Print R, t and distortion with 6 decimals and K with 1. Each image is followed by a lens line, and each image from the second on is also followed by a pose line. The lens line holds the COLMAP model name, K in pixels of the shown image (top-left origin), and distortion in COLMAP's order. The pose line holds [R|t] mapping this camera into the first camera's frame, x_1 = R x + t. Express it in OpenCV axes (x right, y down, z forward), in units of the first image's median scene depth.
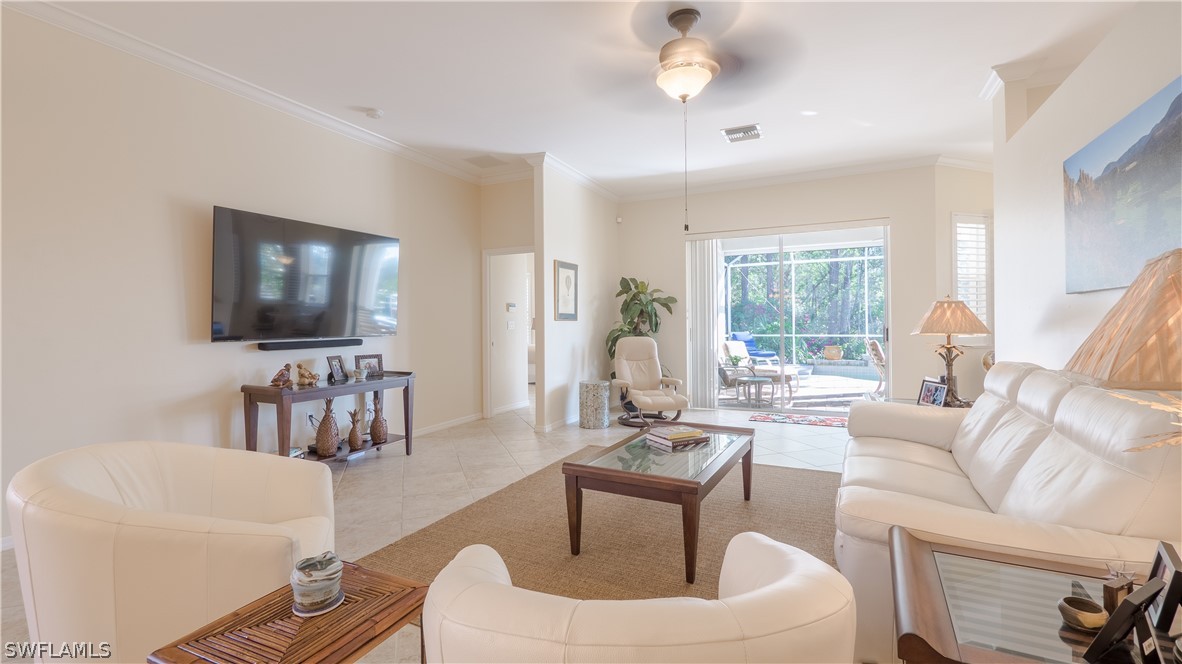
lens RADIAL K [[523.5, 0, 587.5], [0, 523.5, 321.3], [0, 0, 1]] dist [-0.005606, -0.000364]
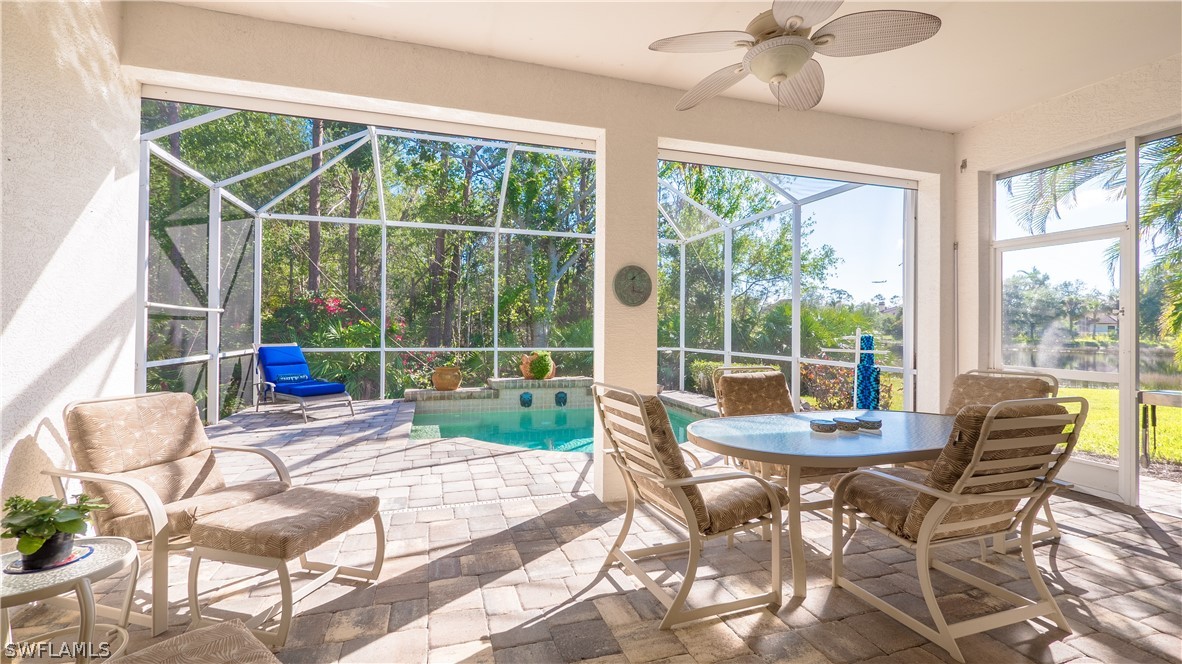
lens RADIAL K [[495.1, 0, 587.5], [0, 495.1, 321.5], [0, 0, 1]] dist [-0.006750, 0.000124]
pose [[0.728616, 0.022957, 0.684538, 0.187933], [-0.015573, 0.999735, -0.016951, 0.001383], [-0.684746, 0.001691, 0.728780, 0.455527]]
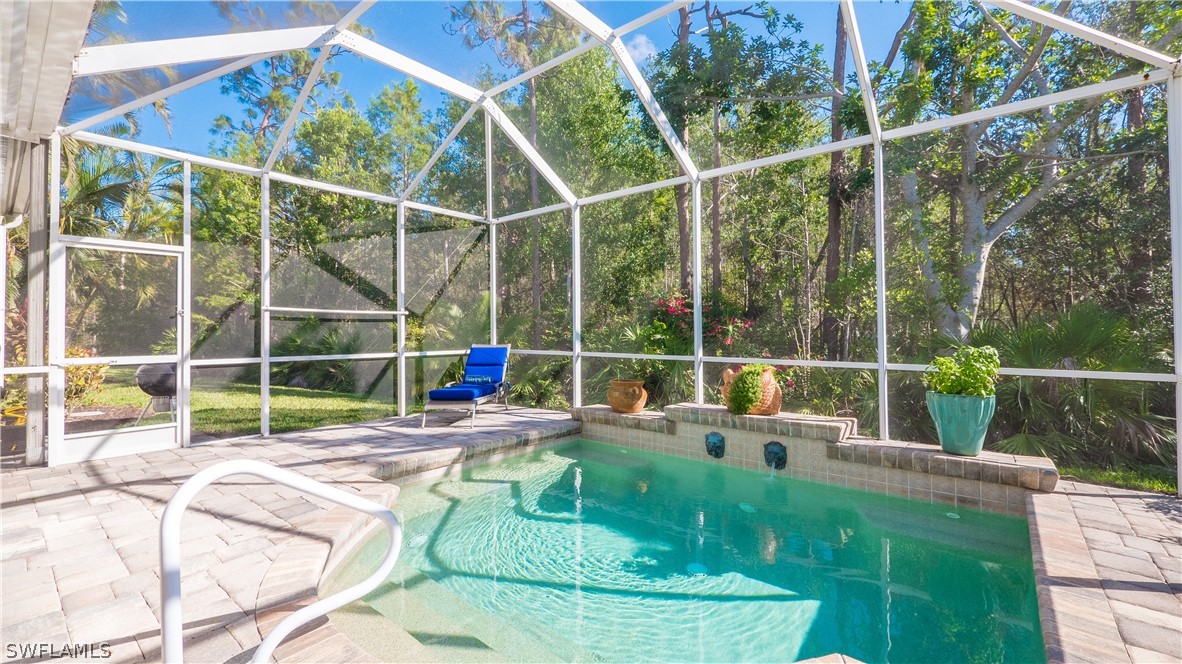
lens RADIAL K [[495.1, 0, 587.5], [0, 495.1, 321.5], [0, 0, 1]] dist [-0.006750, 0.000124]
pose [[0.971317, 0.000266, -0.237788, 0.530137], [-0.003535, 0.999905, -0.013320, 0.003483], [0.237762, 0.013779, 0.971226, 0.571159]]
